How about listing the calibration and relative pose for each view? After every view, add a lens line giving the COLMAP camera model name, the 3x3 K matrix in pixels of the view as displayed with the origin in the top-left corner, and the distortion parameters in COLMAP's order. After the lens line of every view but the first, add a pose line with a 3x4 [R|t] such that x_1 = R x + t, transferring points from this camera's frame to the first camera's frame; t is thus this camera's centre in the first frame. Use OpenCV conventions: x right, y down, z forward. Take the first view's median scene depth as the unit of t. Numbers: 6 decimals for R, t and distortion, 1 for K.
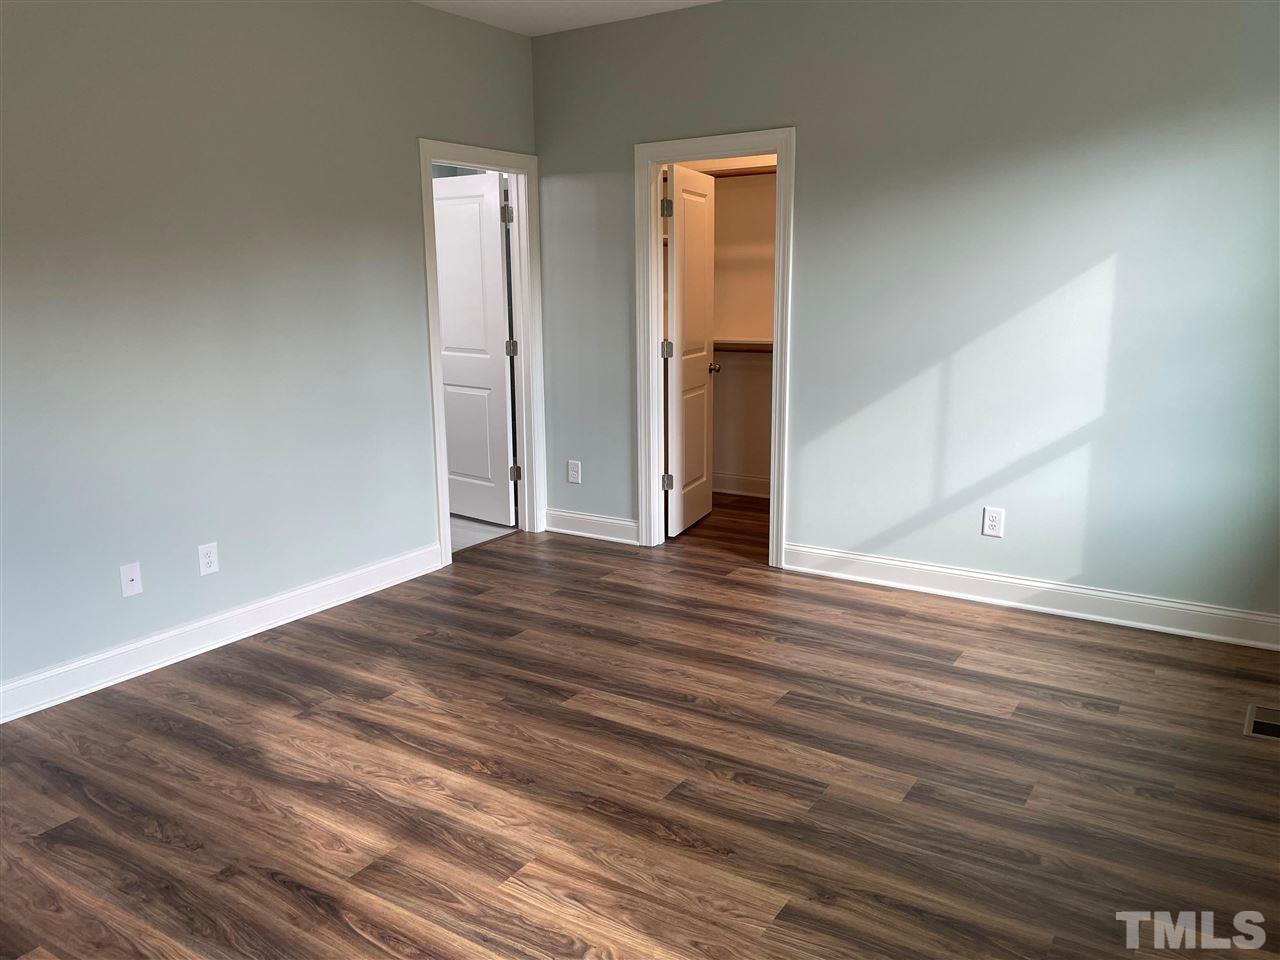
lens RADIAL K [[967.4, 0, 641.5], [0, 967.4, 485.5], [0, 0, 1]] dist [0.088389, -0.107023]
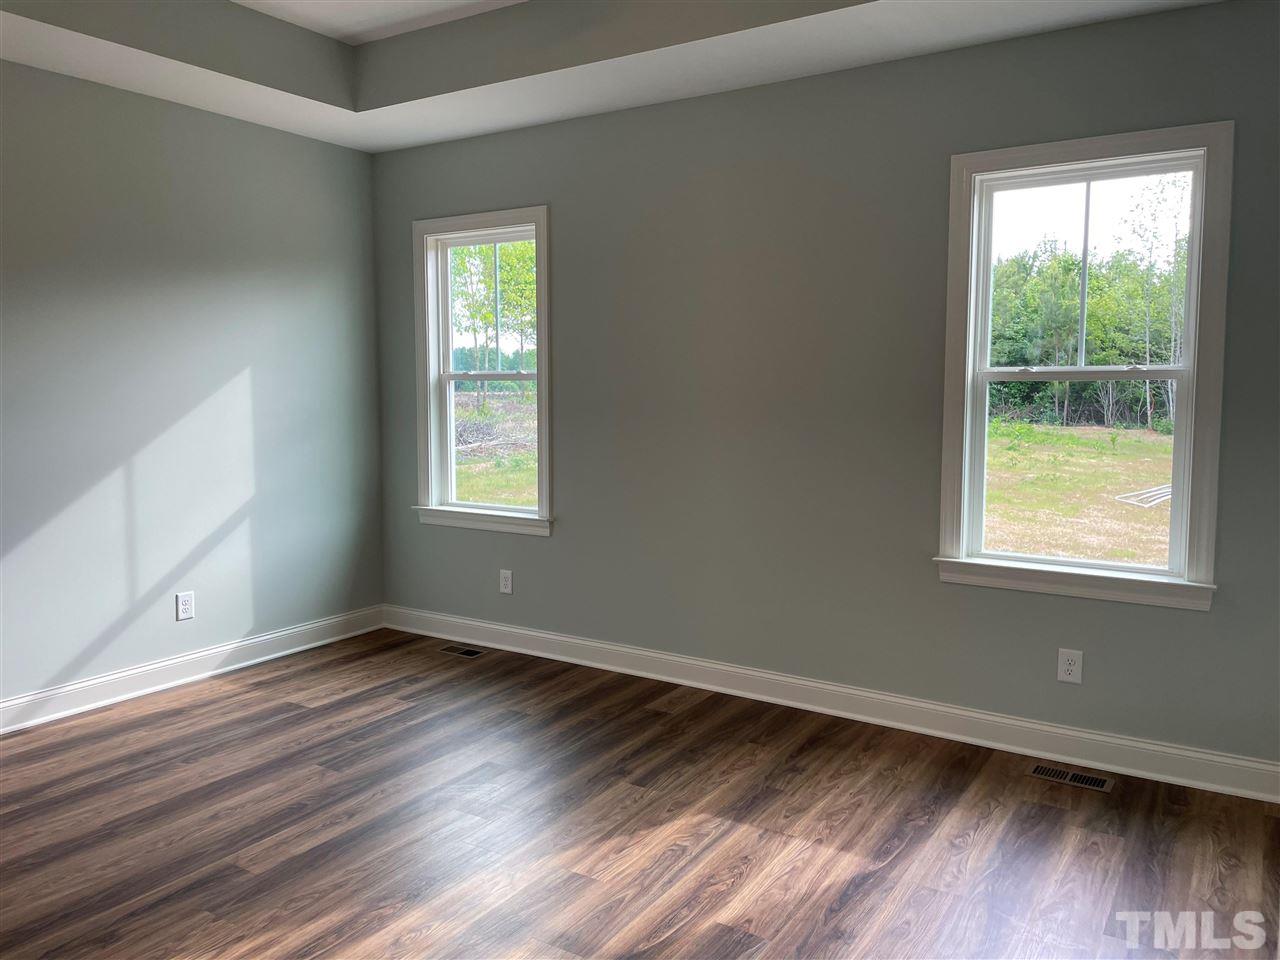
lens RADIAL K [[967.4, 0, 642.6], [0, 967.4, 475.5], [0, 0, 1]] dist [0.088389, -0.107023]
pose [[-0.010499, -0.083143, 0.996482, -0.783533], [0.208204, 0.974514, 0.083504, -0.096776], [-0.978029, 0.208348, 0.007079, 0.513428]]
